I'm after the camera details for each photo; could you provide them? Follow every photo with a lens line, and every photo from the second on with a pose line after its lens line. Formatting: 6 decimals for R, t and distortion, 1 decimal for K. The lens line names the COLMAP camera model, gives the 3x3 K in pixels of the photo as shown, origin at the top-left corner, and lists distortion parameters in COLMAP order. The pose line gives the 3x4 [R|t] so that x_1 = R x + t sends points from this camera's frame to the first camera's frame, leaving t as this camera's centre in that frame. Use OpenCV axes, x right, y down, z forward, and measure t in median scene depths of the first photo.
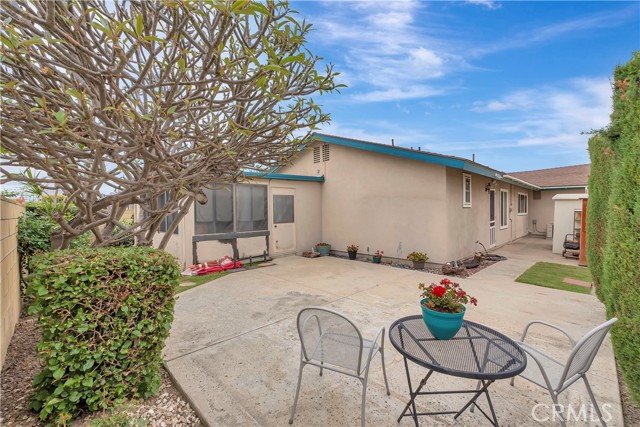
lens RADIAL K [[271.3, 0, 324.0], [0, 271.3, 212.9], [0, 0, 1]] dist [-0.000876, -0.000010]
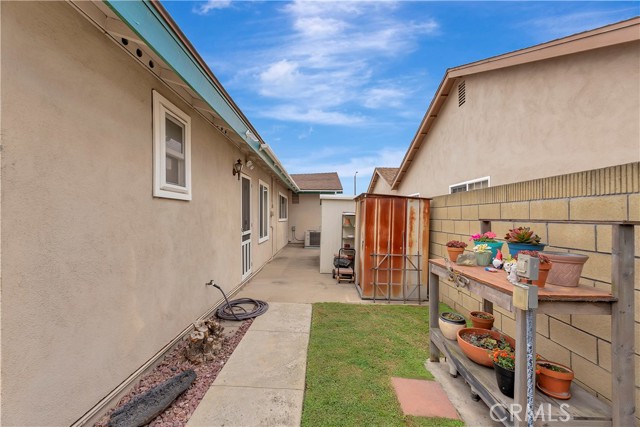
lens RADIAL K [[271.3, 0, 324.0], [0, 271.3, 212.9], [0, 0, 1]] dist [-0.000876, -0.000010]
pose [[0.695954, 0.013796, 0.717953, 0.320811], [0.005329, 0.999689, -0.024375, 0.005448], [-0.718066, 0.020790, 0.695664, 0.478316]]
